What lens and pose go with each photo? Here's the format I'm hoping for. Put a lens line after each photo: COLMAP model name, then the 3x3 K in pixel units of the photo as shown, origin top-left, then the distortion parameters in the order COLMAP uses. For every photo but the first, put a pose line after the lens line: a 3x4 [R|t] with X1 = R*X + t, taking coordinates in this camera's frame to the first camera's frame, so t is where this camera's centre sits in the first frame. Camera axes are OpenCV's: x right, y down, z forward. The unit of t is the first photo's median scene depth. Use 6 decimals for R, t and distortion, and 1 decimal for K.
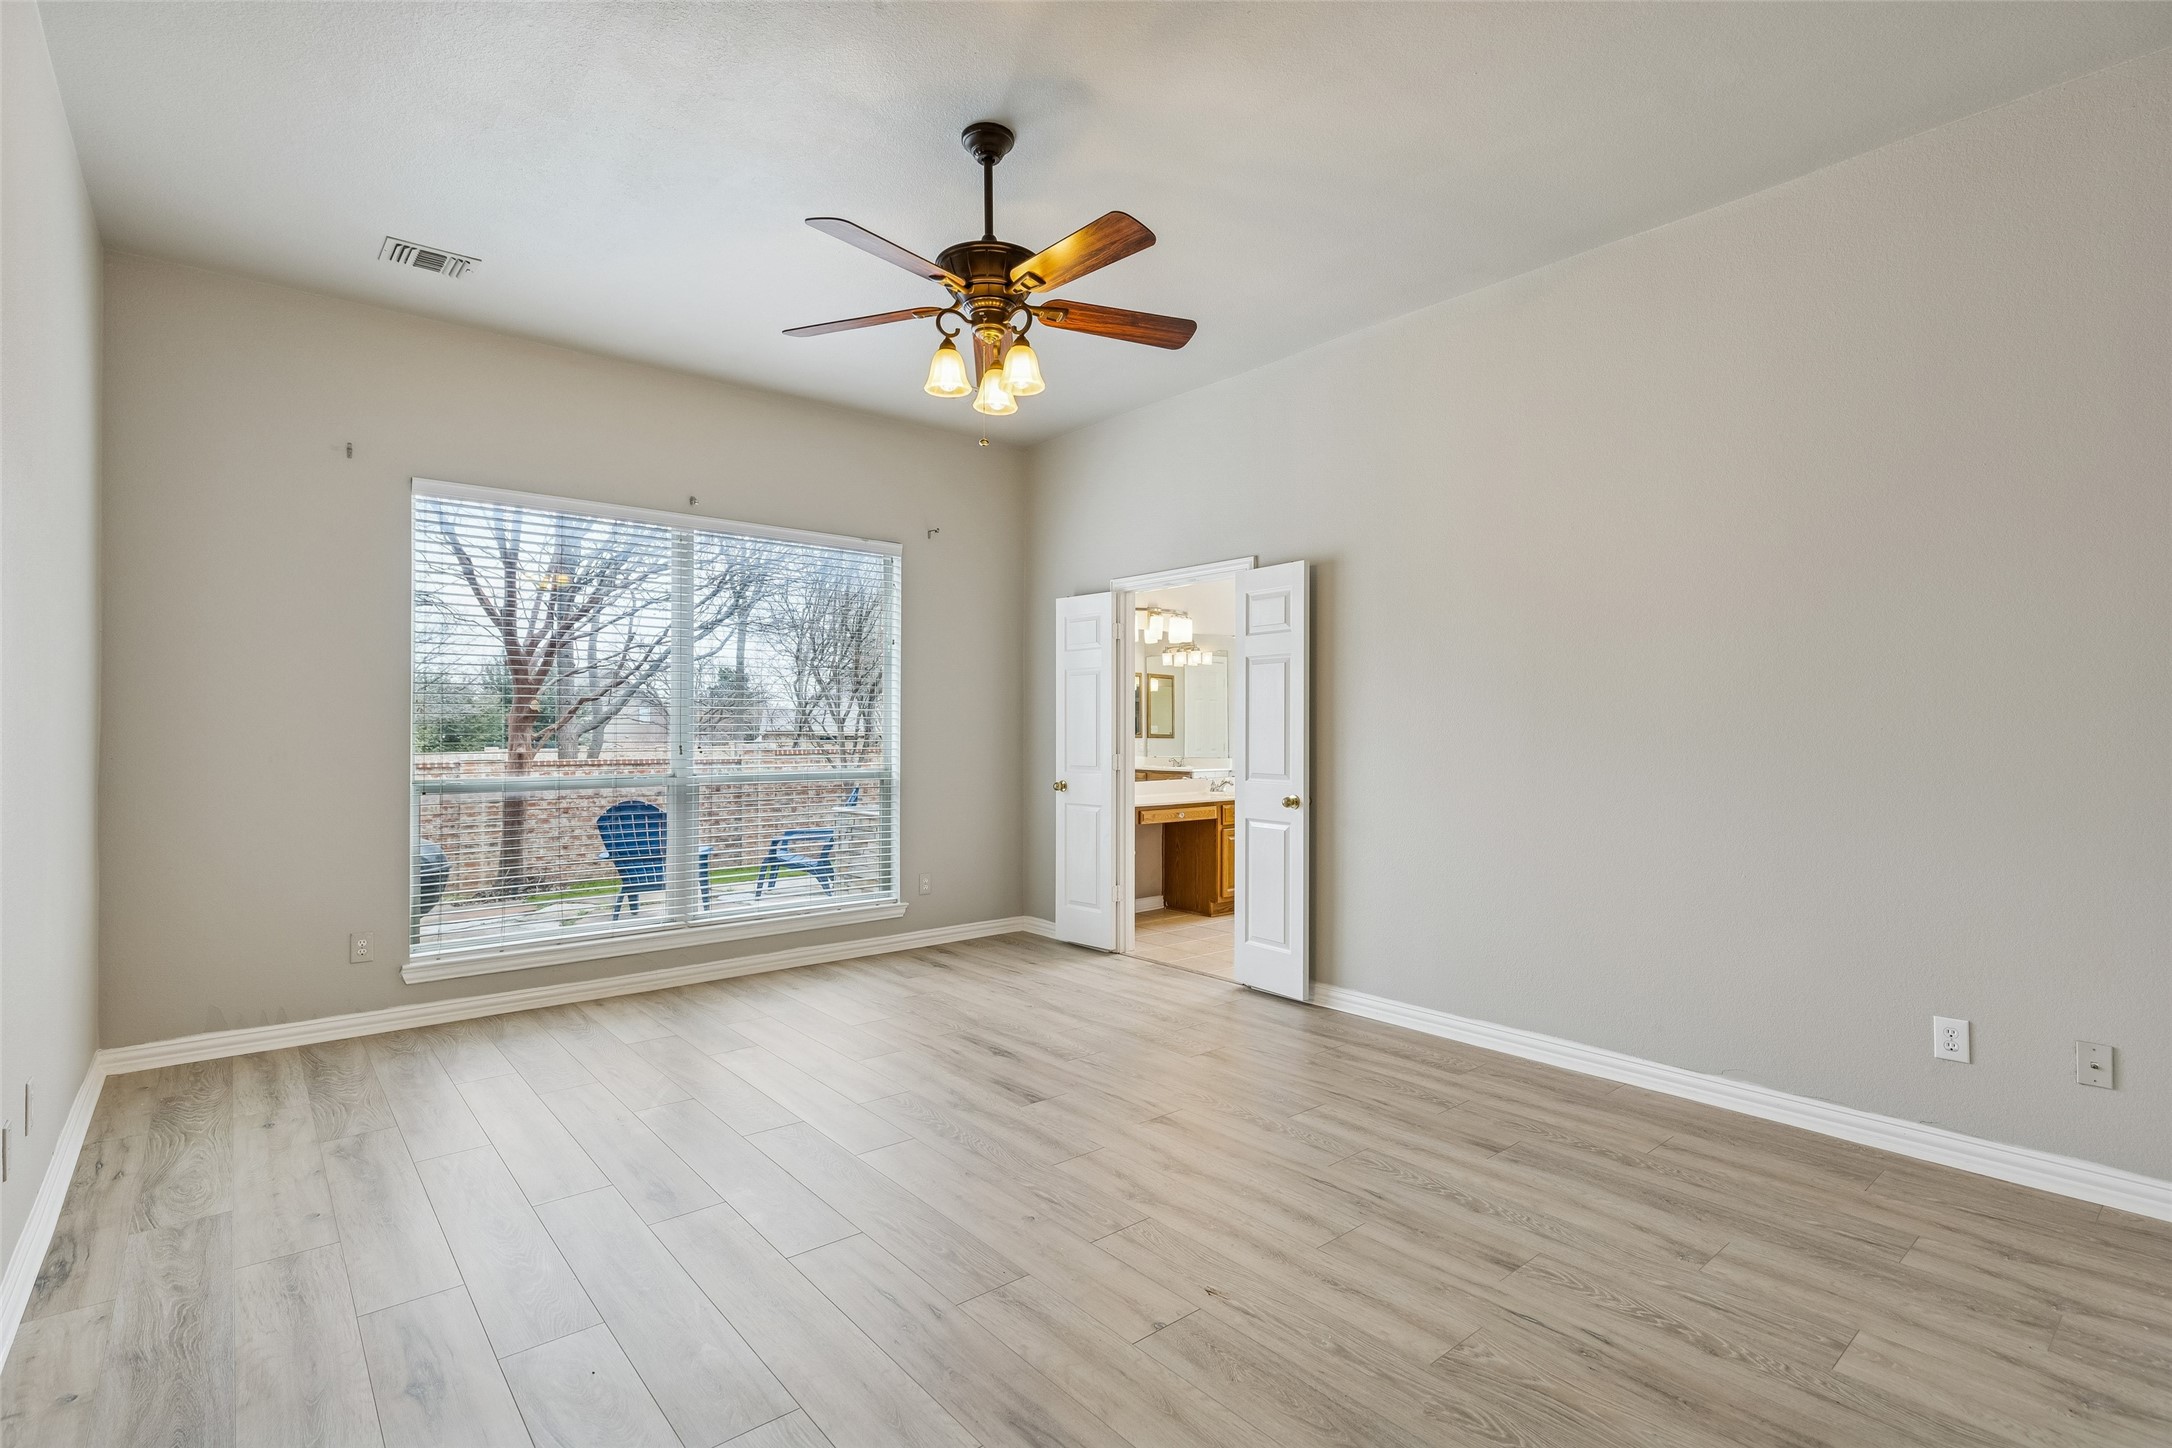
lens RADIAL K [[1034.2, 0, 1083.1], [0, 1034.2, 724.4], [0, 0, 1]] dist [0.000351, 0.000073]
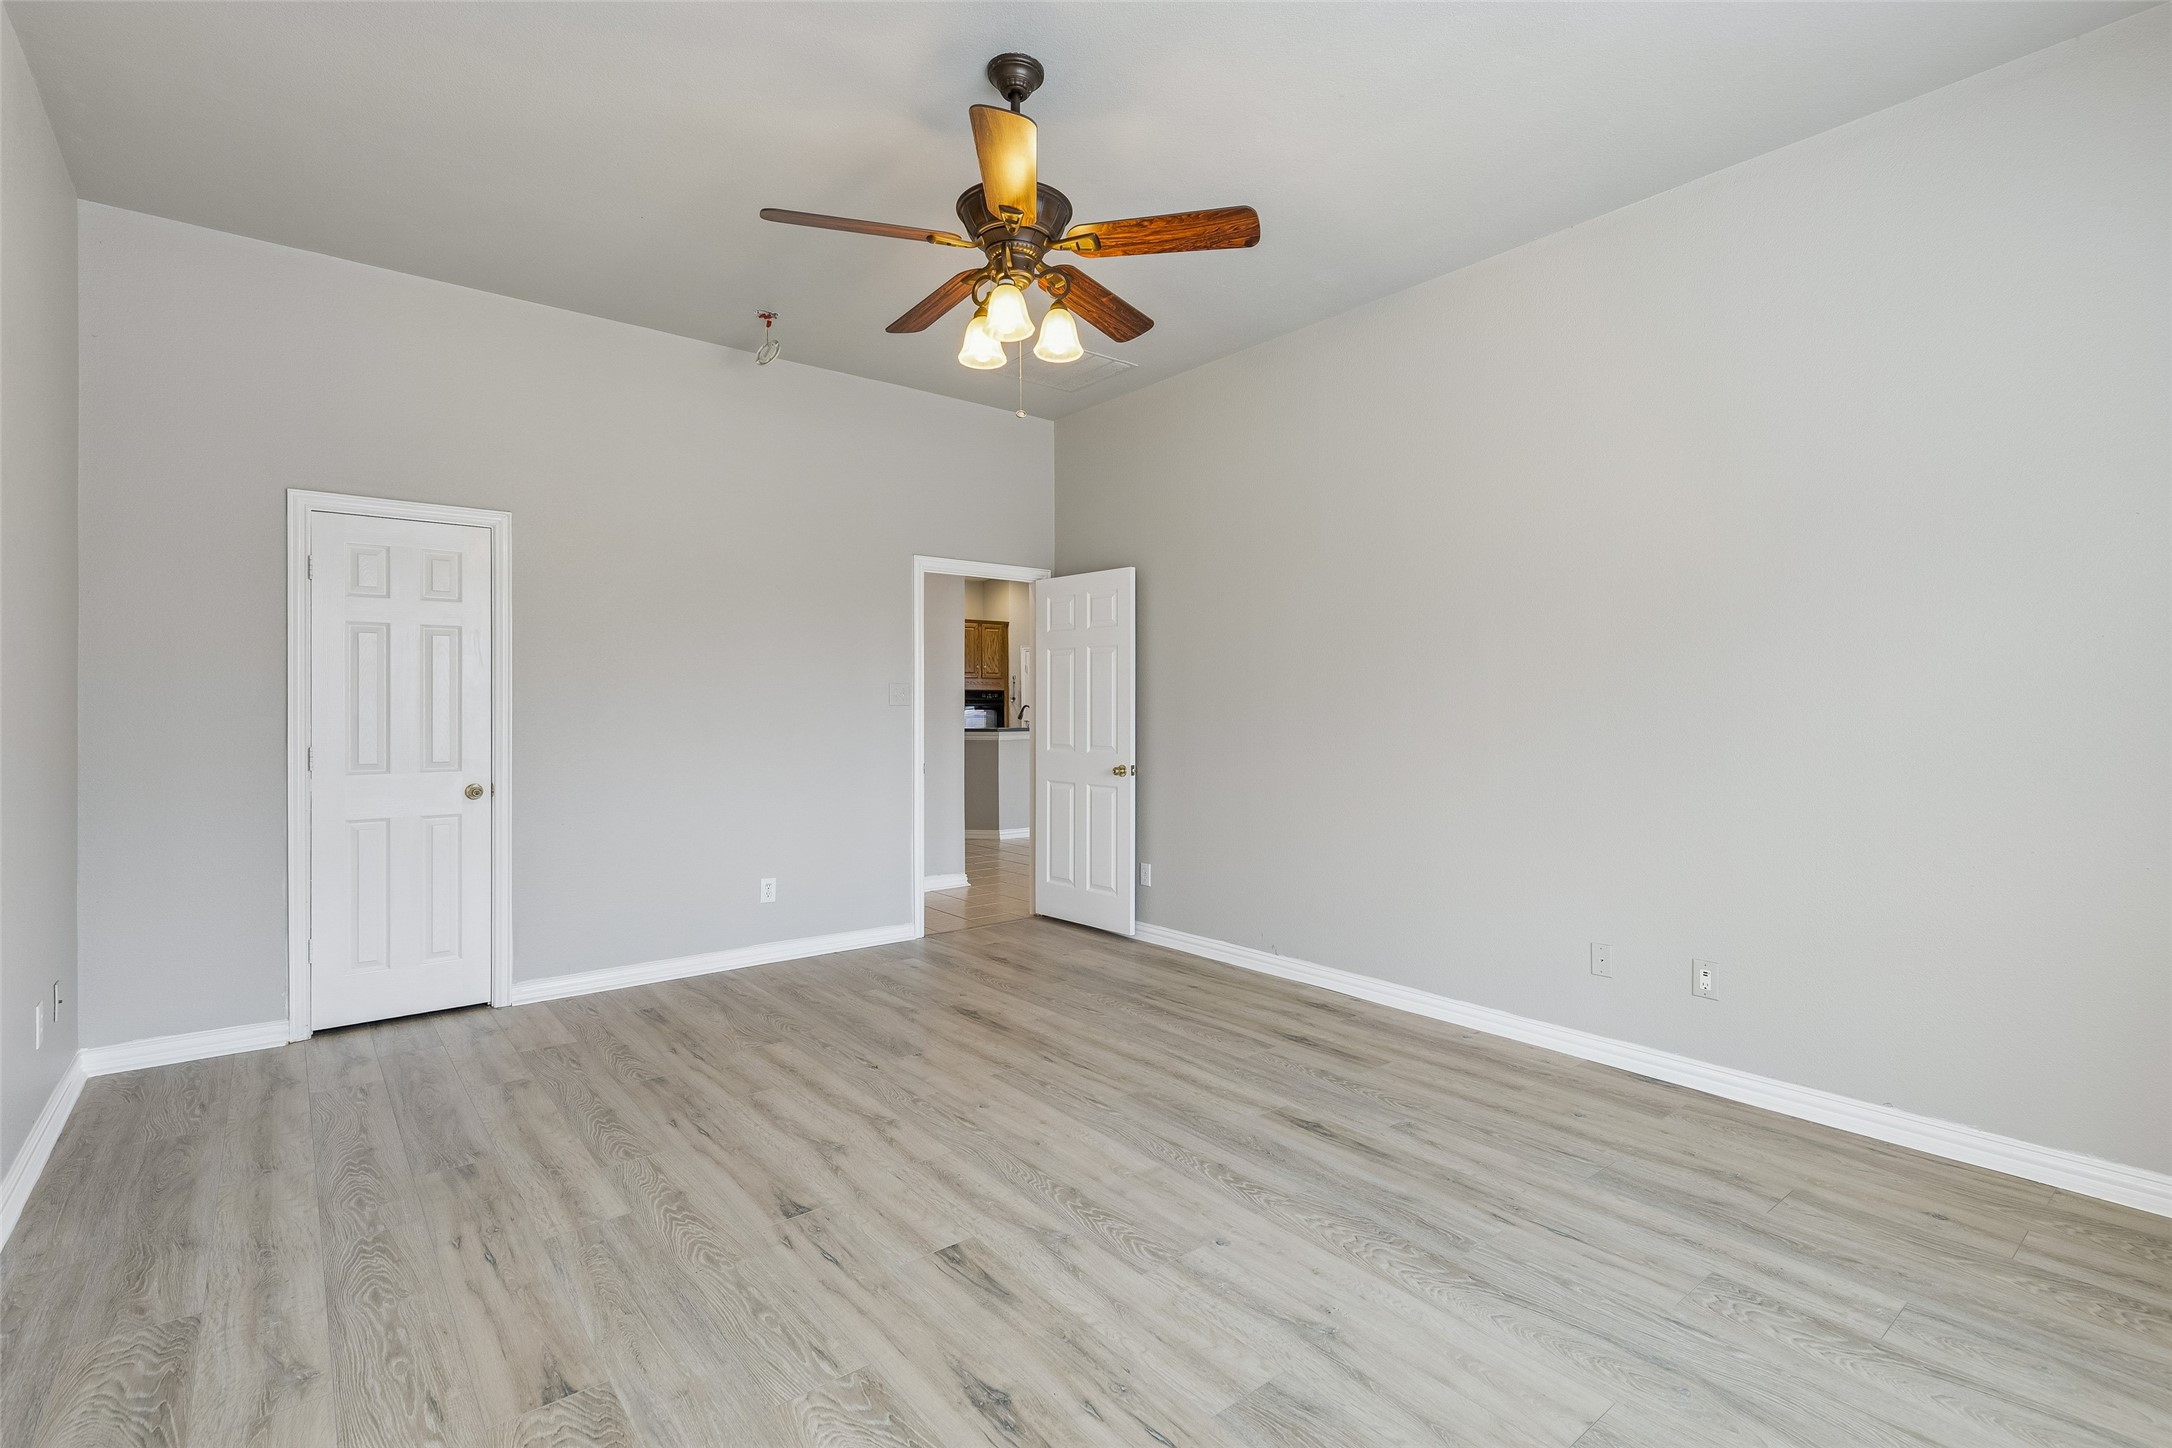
lens RADIAL K [[990.1, 0, 1088.9], [0, 990.1, 716.8], [0, 0, 1]] dist [0.000078, 0.000046]
pose [[-0.999901, -0.000161, 0.014084, -0.172563], [-0.000084, 0.999985, 0.005468, 0.006409], [-0.014084, 0.005466, -0.999886, 1.936541]]
